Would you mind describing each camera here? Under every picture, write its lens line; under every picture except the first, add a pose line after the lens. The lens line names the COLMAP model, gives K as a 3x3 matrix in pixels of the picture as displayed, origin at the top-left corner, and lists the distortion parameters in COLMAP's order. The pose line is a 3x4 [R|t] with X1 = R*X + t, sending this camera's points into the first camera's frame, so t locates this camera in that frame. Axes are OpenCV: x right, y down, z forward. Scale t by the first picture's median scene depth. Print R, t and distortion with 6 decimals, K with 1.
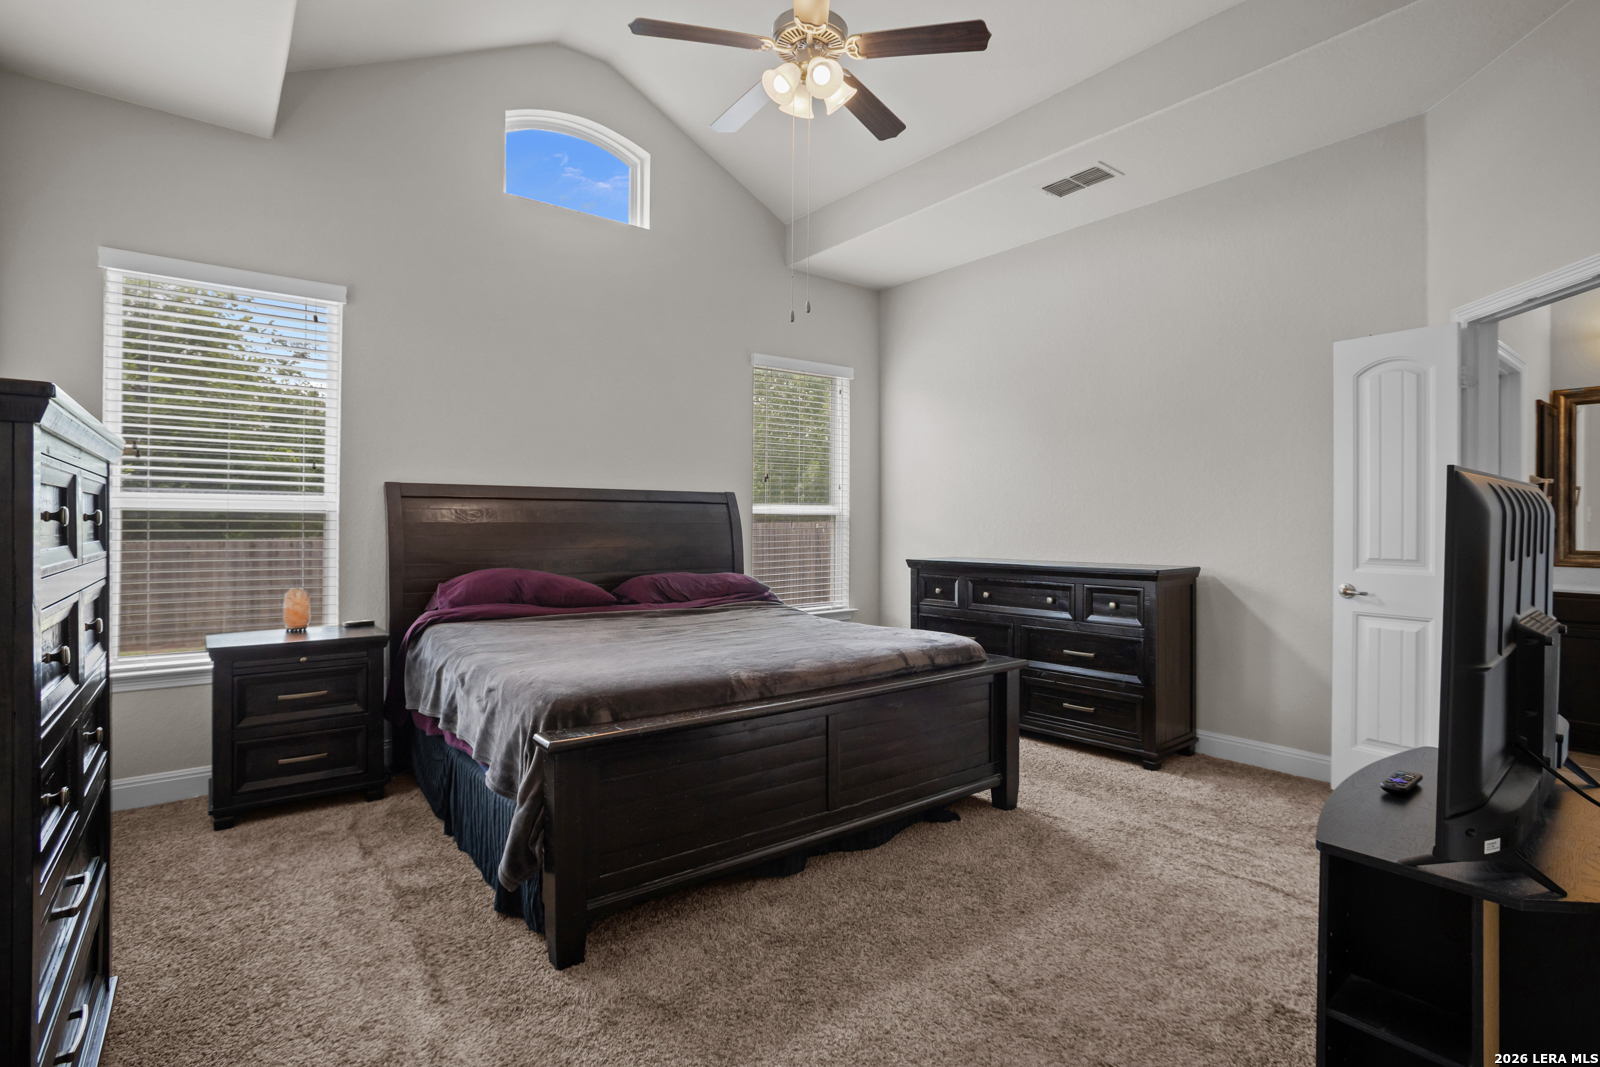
lens RADIAL K [[773.7, 0, 809.3], [0, 773.7, 531.5], [0, 0, 1]] dist [-0.052114, 0.028089]
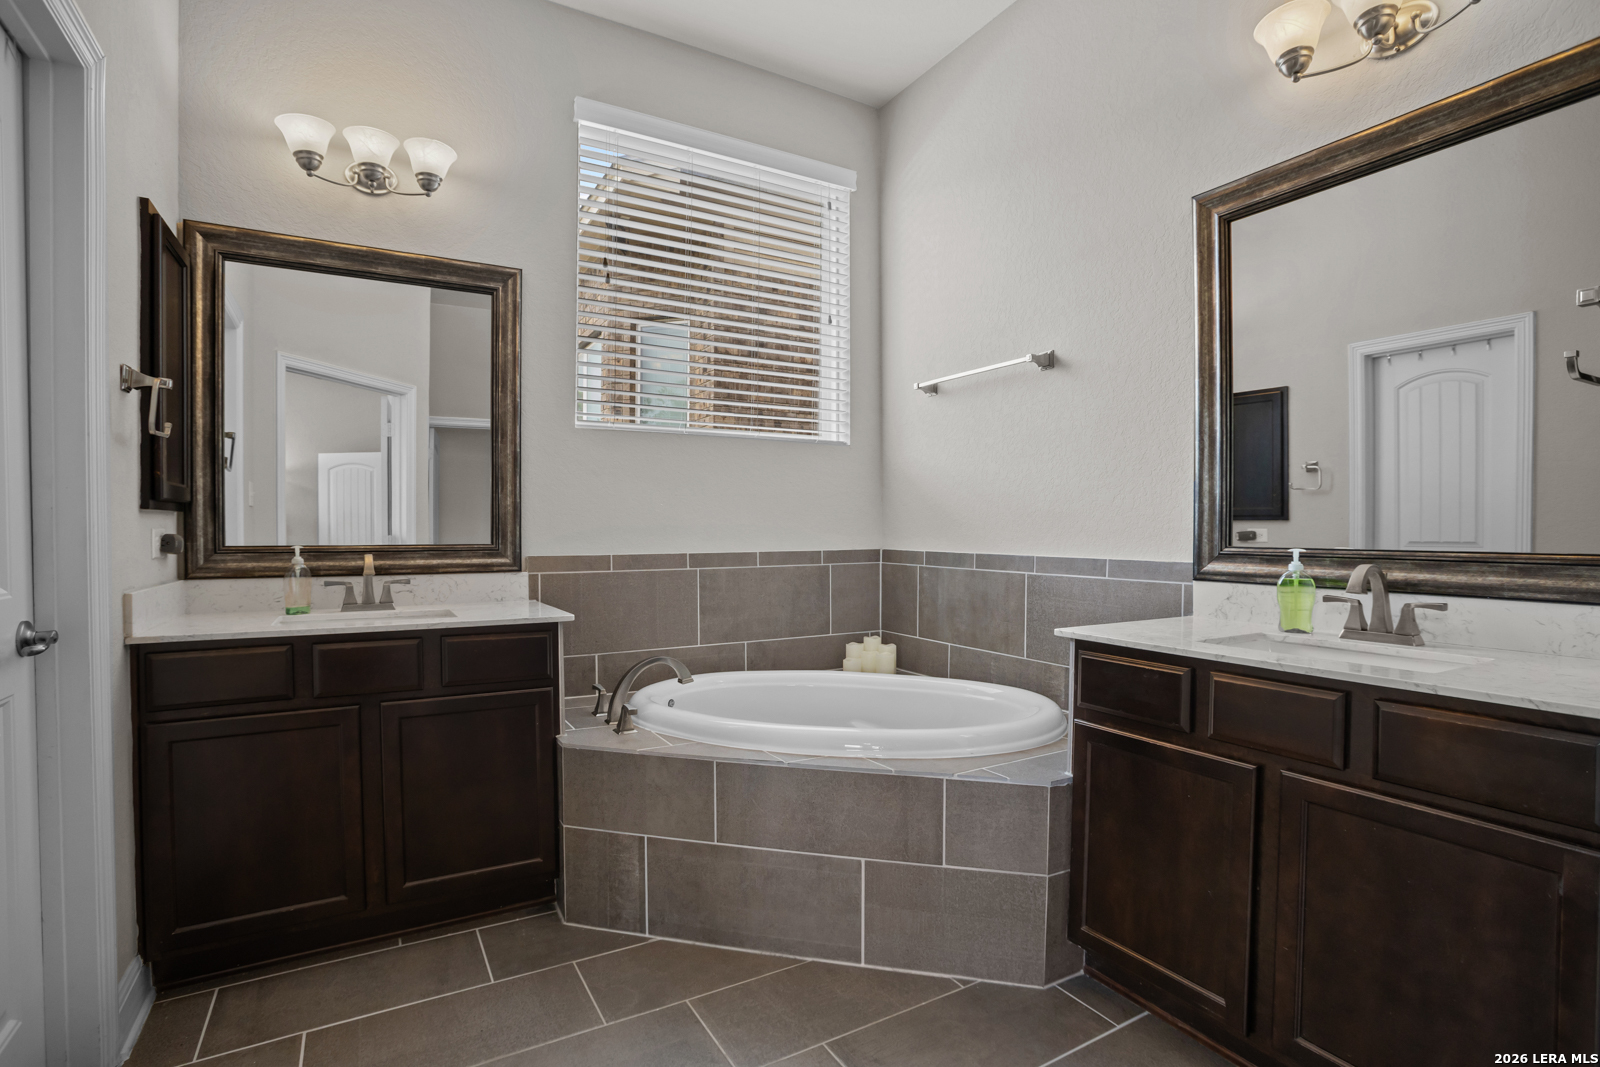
lens RADIAL K [[777.7, 0, 809.0], [0, 777.7, 534.5], [0, 0, 1]] dist [-0.081973, 0.036116]
pose [[0.134072, -0.009931, 0.990922, 0.575882], [0.012691, 0.999885, 0.008303, 0.018190], [-0.990890, 0.011463, 0.134183, 0.551082]]
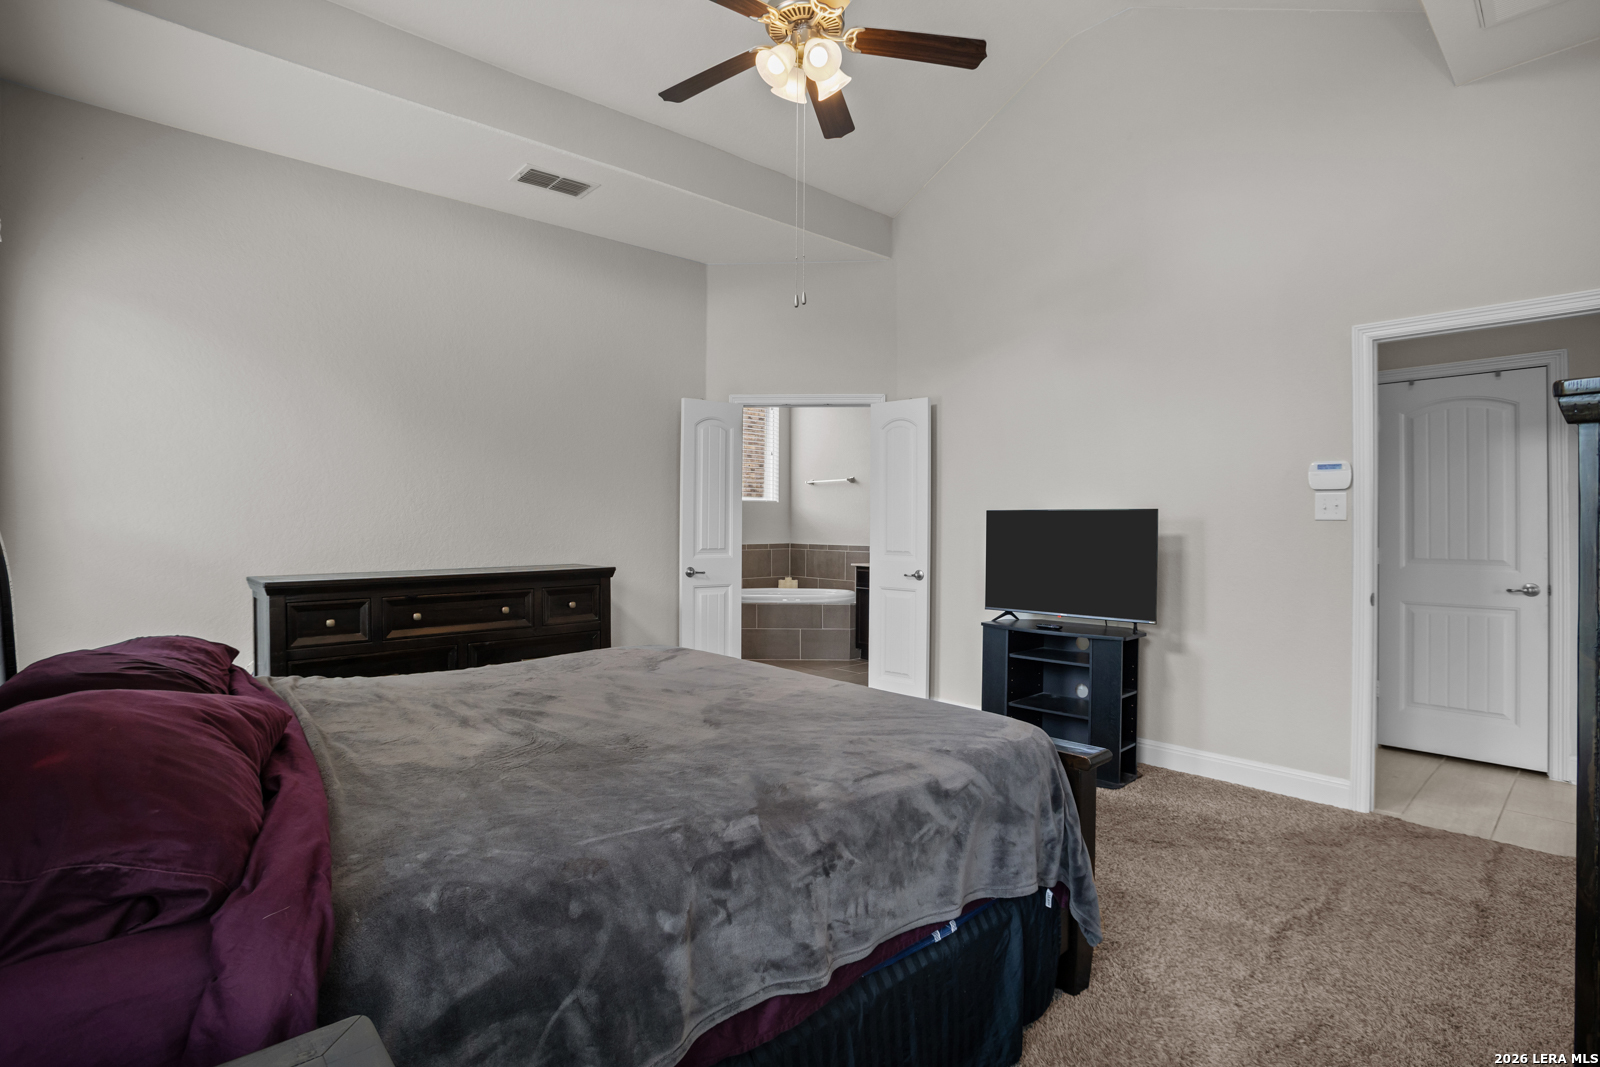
lens RADIAL K [[777.7, 0, 809.0], [0, 777.7, 534.5], [0, 0, 1]] dist [-0.081973, 0.036116]
pose [[-0.074649, -0.013051, 0.997124, -0.608696], [0.011482, 0.999837, 0.013946, -0.008780], [-0.997144, 0.012490, -0.074487, 0.683685]]
